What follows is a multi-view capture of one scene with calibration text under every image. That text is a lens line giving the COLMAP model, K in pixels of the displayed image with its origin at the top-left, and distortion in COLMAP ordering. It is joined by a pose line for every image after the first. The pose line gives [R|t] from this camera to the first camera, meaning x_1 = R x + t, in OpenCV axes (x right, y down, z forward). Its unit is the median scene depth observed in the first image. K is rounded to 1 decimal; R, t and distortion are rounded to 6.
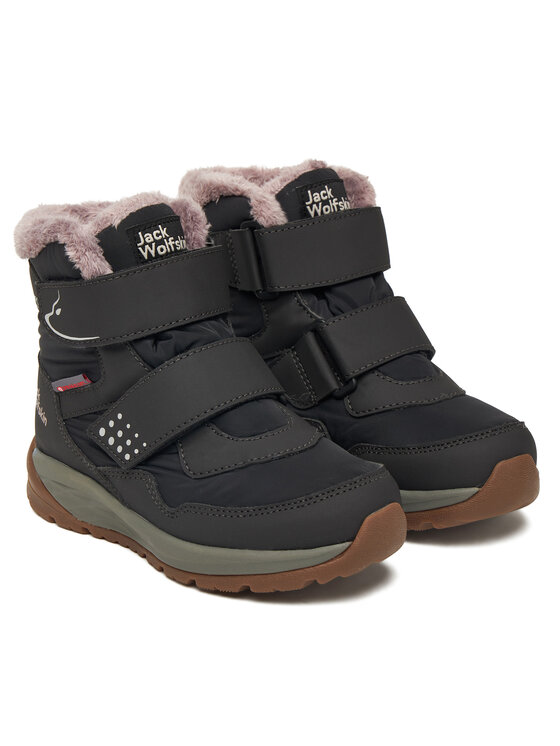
lens RADIAL K [[1915.8, 0, 280.0], [0, 1915.8, 373.0], [0, 0, 1]] dist [0.884564, -0.169459]
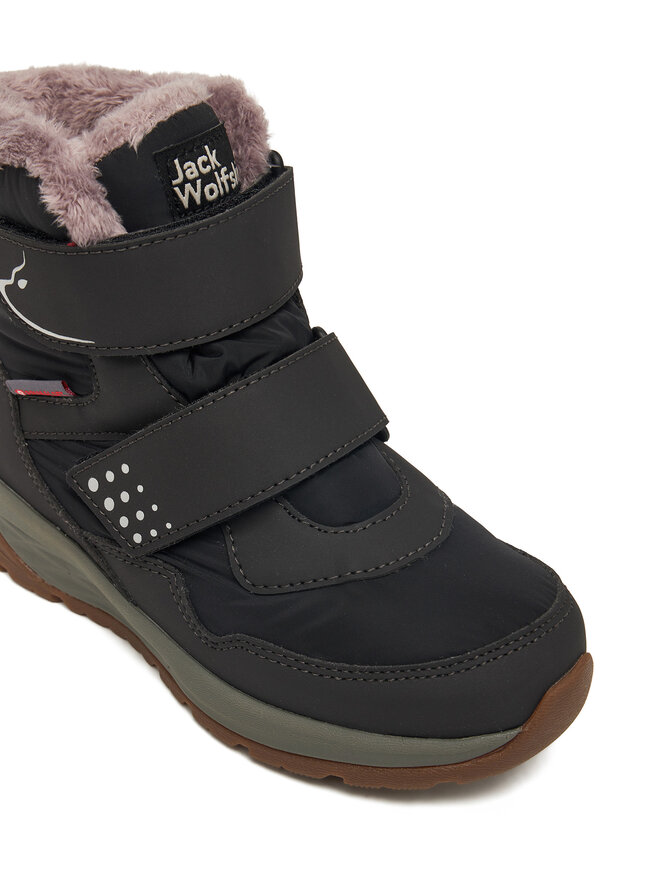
lens RADIAL K [[1338.0, 0, 330.0], [0, 1338.0, 440.0], [0, 0, 1]] dist [0.017586, 0.094617]
pose [[0.986475, 0.028972, 0.161333, -0.088464], [-0.072894, 0.959114, 0.273472, -0.105979], [-0.146814, -0.281533, 0.948254, 0.602202]]
